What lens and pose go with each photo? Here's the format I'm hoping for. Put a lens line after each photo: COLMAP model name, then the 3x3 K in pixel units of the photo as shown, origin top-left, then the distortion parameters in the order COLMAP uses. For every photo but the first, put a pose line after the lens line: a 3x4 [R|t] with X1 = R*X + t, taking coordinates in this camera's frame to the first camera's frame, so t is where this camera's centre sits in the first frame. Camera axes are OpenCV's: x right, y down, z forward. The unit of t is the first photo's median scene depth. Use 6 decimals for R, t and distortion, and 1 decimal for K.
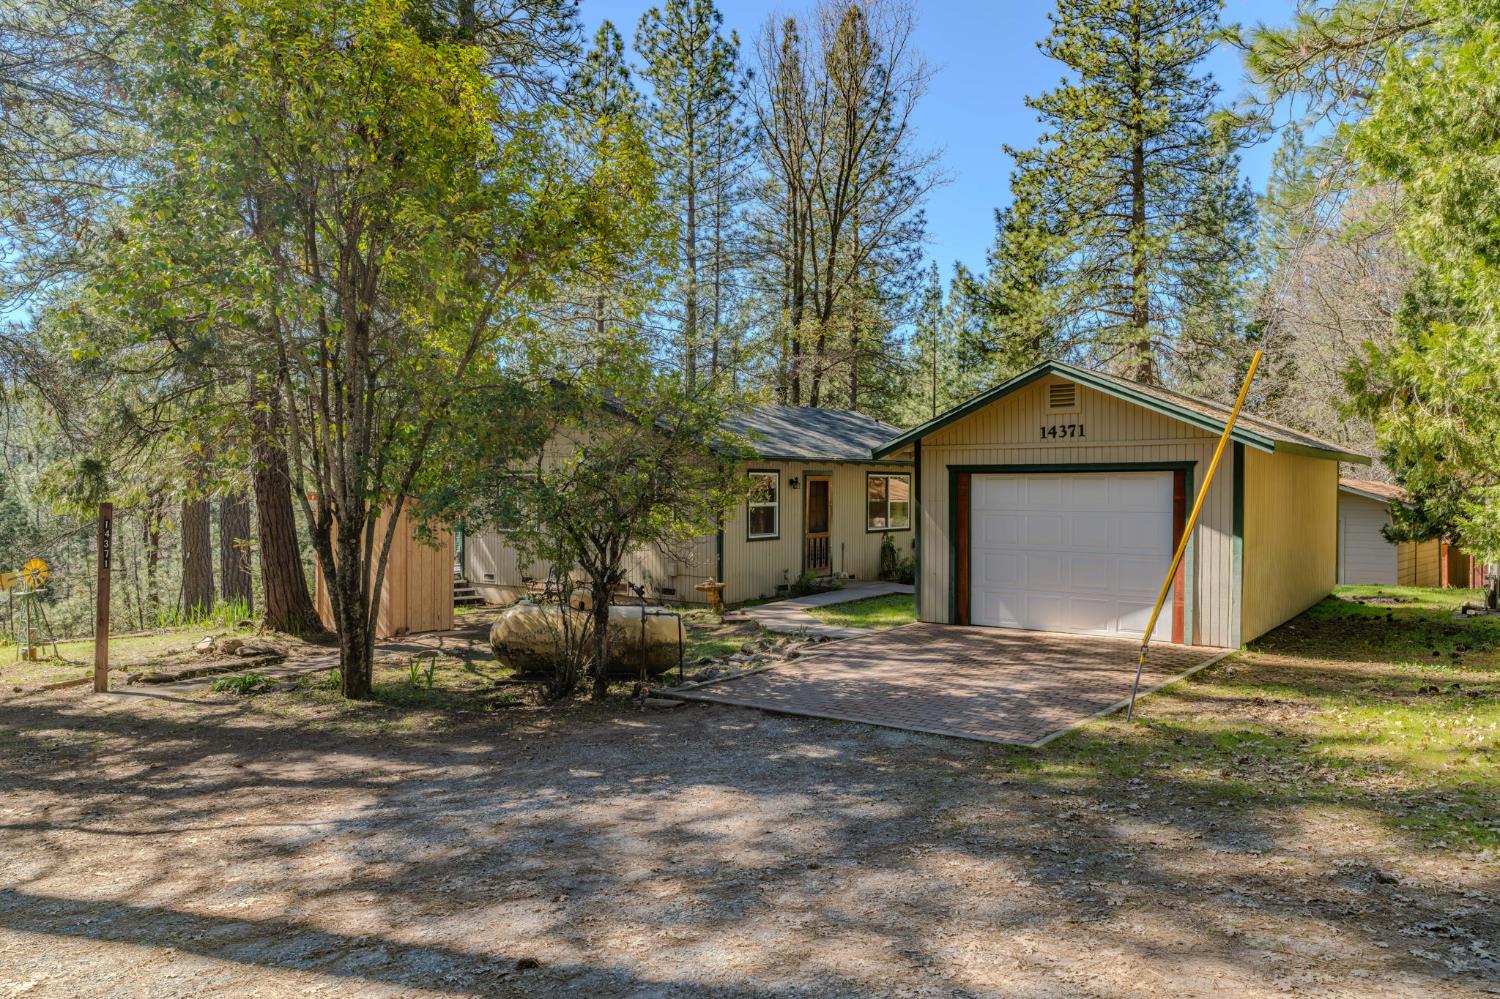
lens RADIAL K [[1040.1, 0, 757.8], [0, 1040.1, 492.7], [0, 0, 1]] dist [0.001334, -0.006572]
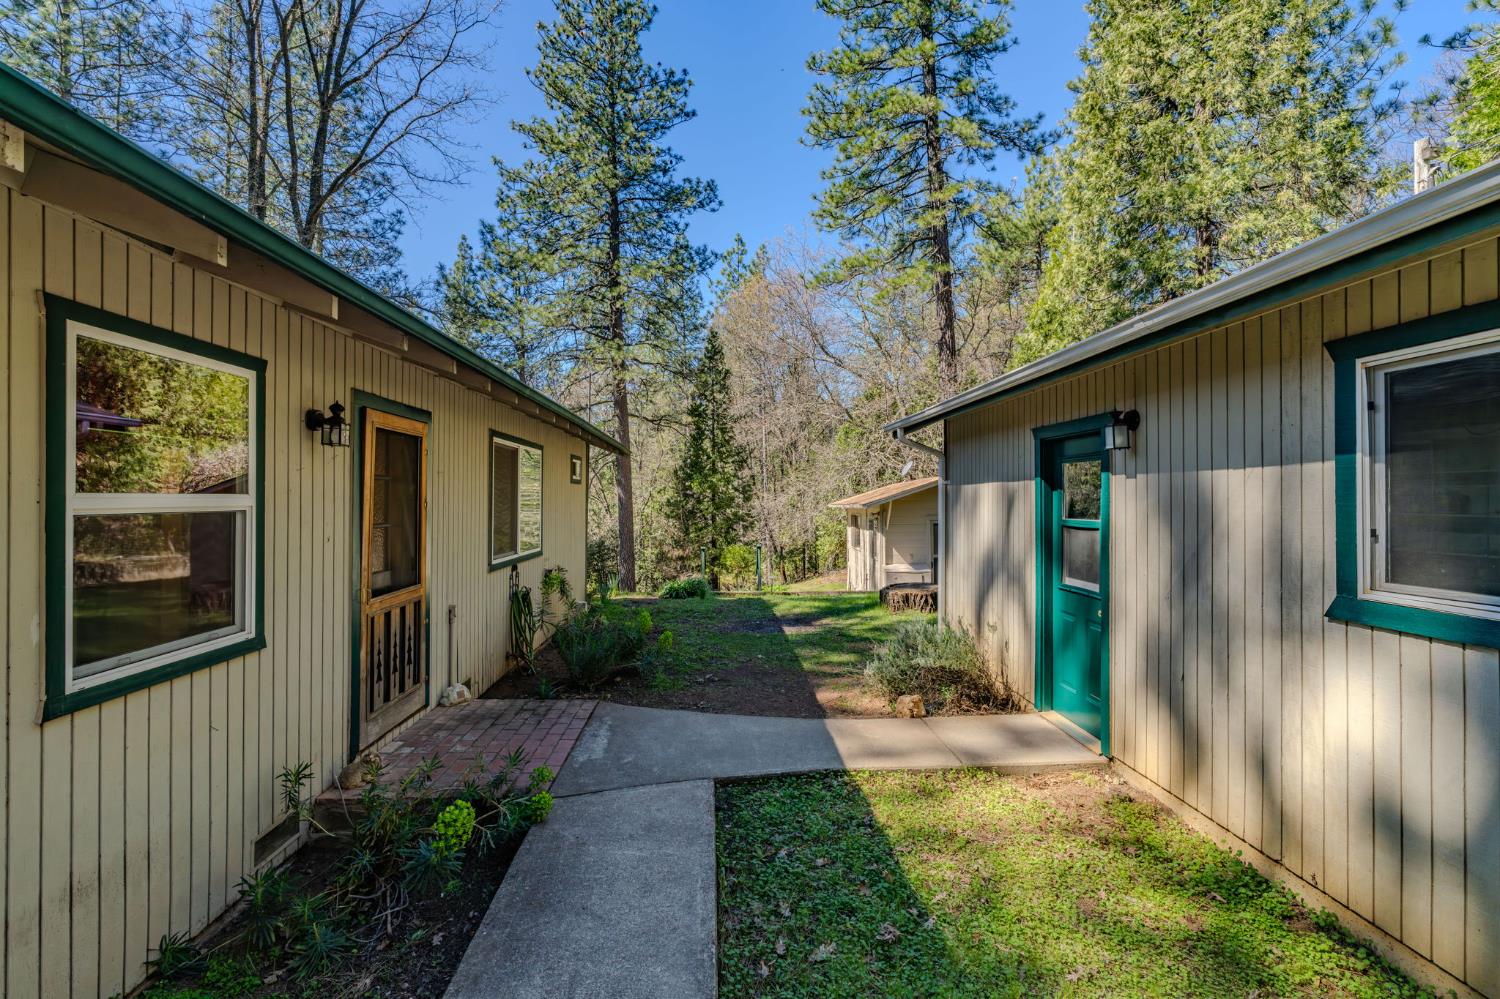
lens RADIAL K [[675.1, 0, 743.0], [0, 675.1, 494.9], [0, 0, 1]] dist [-0.003548, -0.000002]
pose [[0.770116, 0.001982, 0.637901, 0.006257], [0.003406, 0.999968, -0.007220, 0.009774], [-0.637895, 0.007733, 0.770084, 0.735599]]
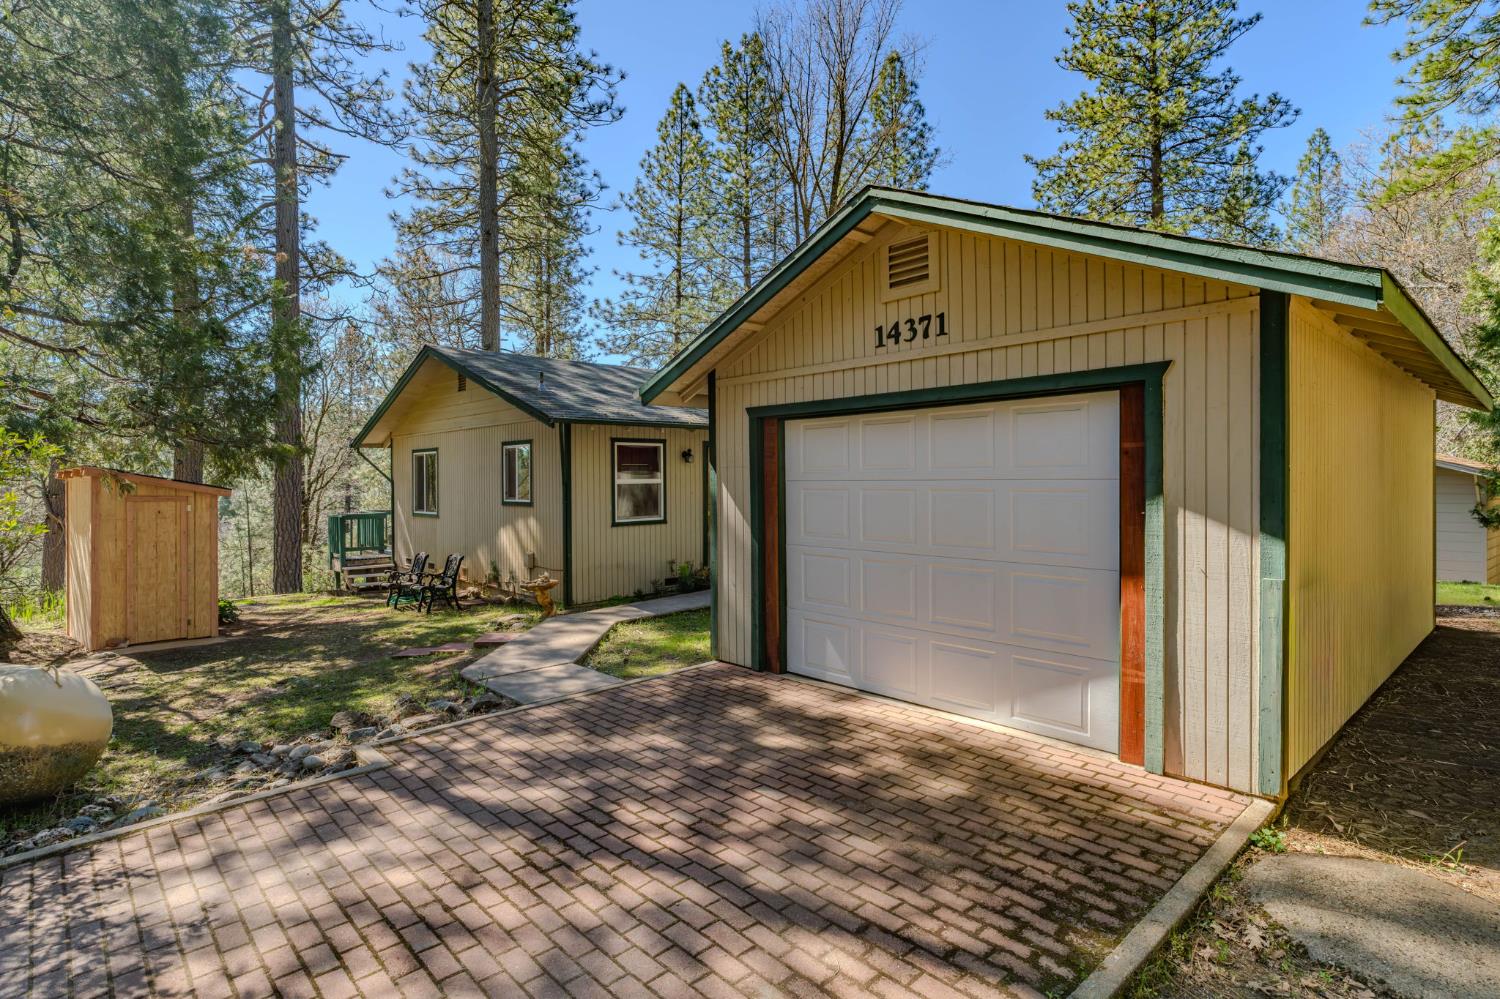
lens RADIAL K [[758.6, 0, 753.8], [0, 758.6, 482.6], [0, 0, 1]] dist [-0.005687, 0.000492]
pose [[0.987386, -0.010429, -0.157986, 0.170352], [0.010778, 0.999941, 0.001355, 0.011090], [0.157963, -0.003041, 0.987440, 0.374046]]
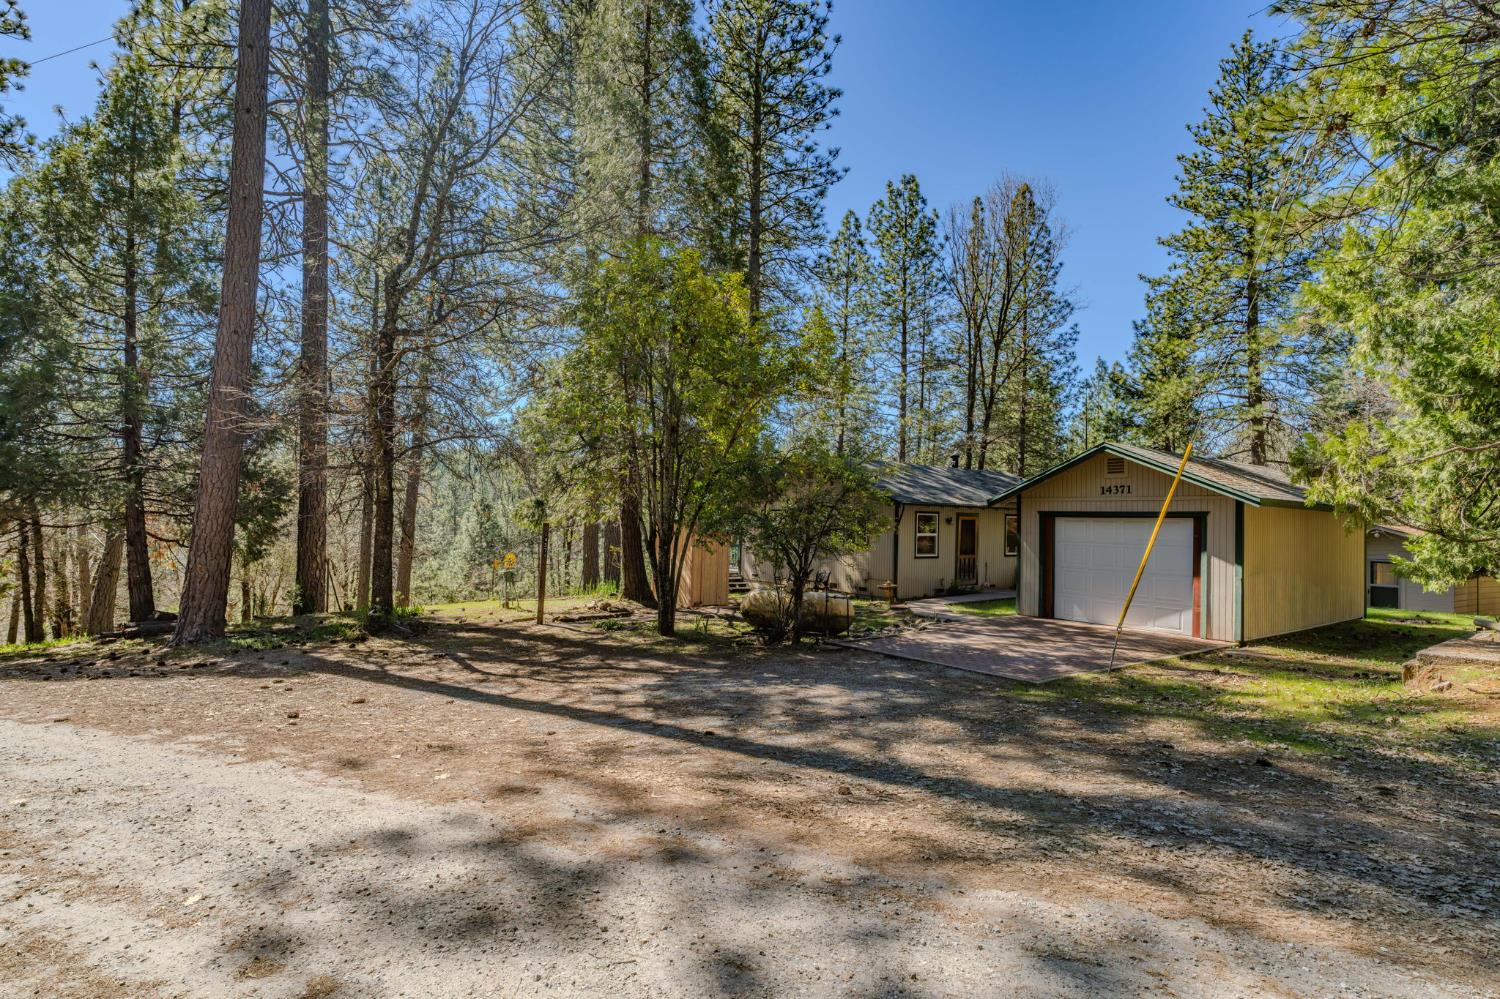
lens RADIAL K [[737.8, 0, 755.0], [0, 737.8, 485.2], [0, 0, 1]] dist [-0.002659, 0.001661]
pose [[0.960474, 0.008251, -0.278248, 0.056728], [-0.023284, 0.998439, -0.050765, -0.000109], [0.277395, 0.055237, 0.959167, -0.094671]]
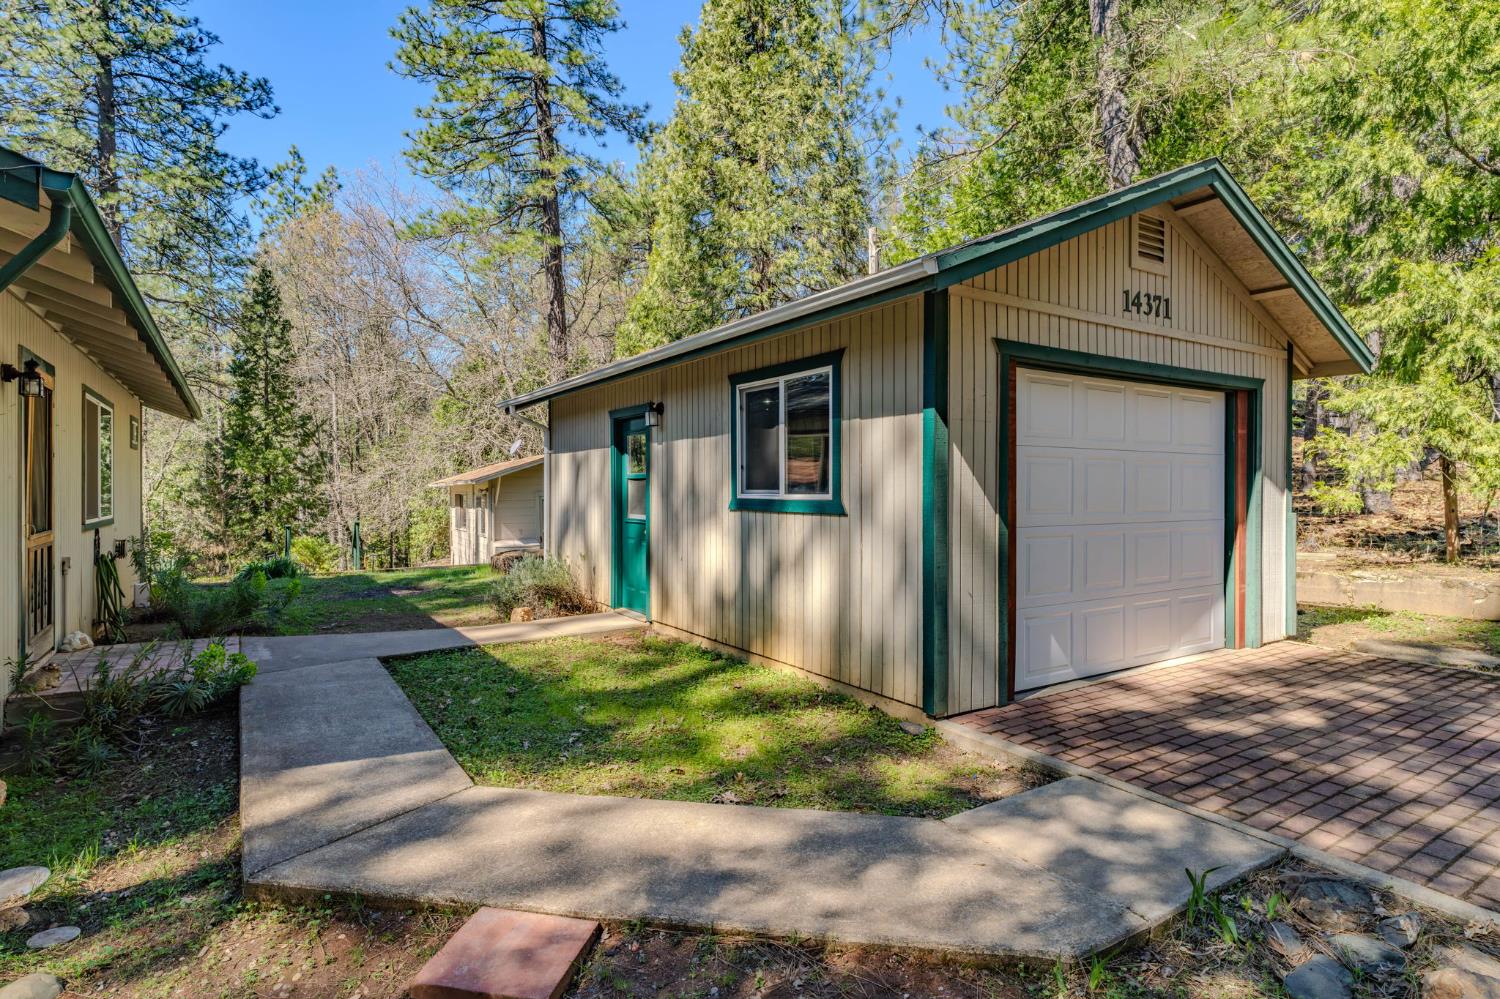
lens RADIAL K [[779.0, 0, 752.4], [0, 779.0, 491.1], [0, 0, 1]] dist [-0.002949, 0.001430]
pose [[0.335737, -0.006003, 0.941937, -0.103652], [0.004286, 0.999979, 0.004845, 0.023104], [-0.941946, 0.002411, 0.335756, 0.657376]]
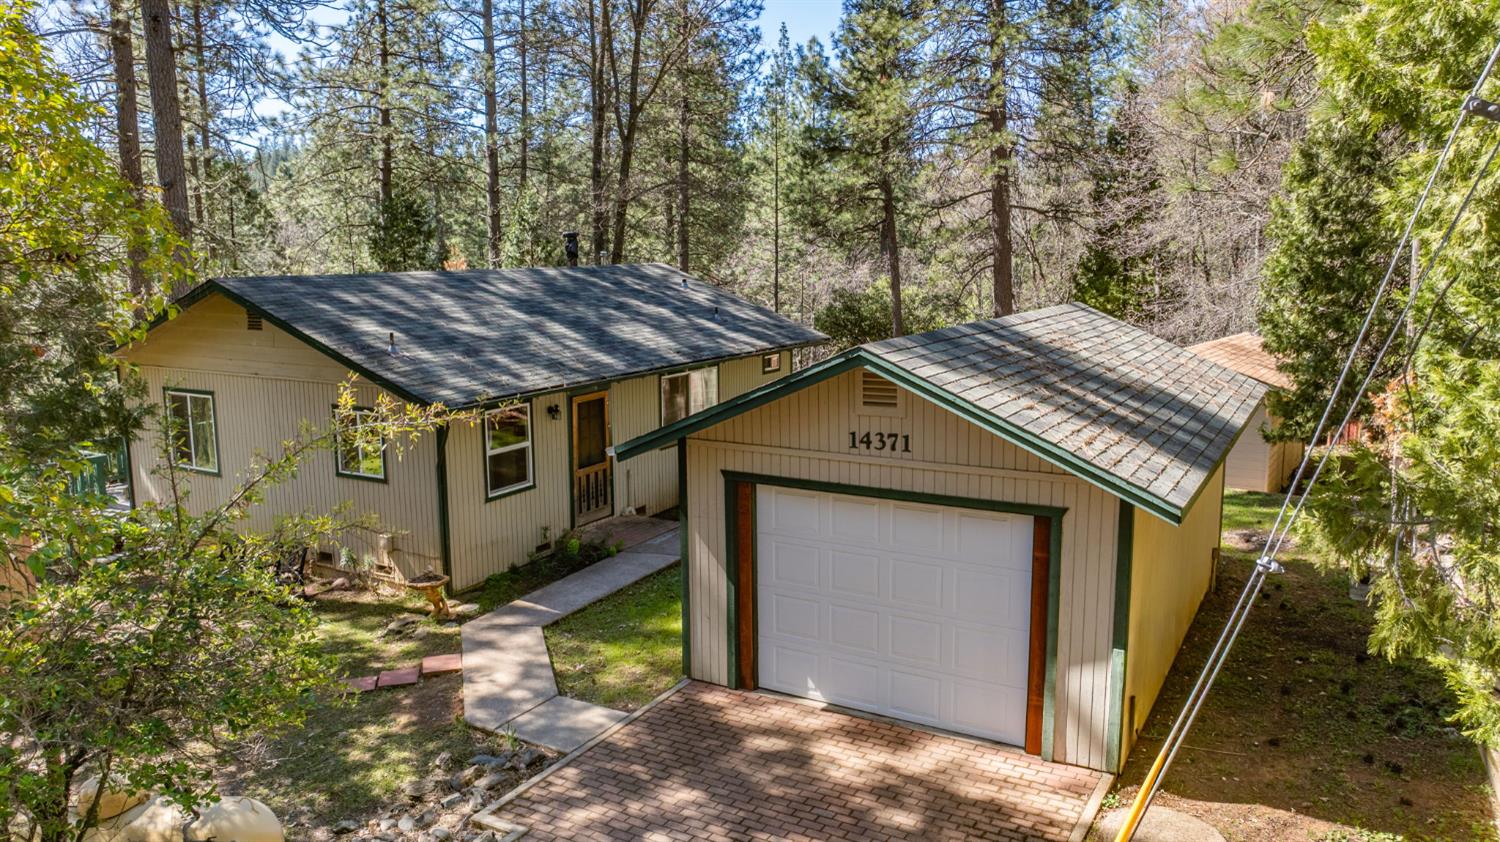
lens RADIAL K [[1048.2, 0, 765.9], [0, 1048.2, 409.8], [0, 0, 1]] dist [-0.010106, -0.002969]
pose [[0.990282, -0.031759, 0.135400, 0.078424], [0.011358, 0.988793, 0.148857, -0.113390], [-0.138610, -0.145873, 0.979545, 0.210607]]
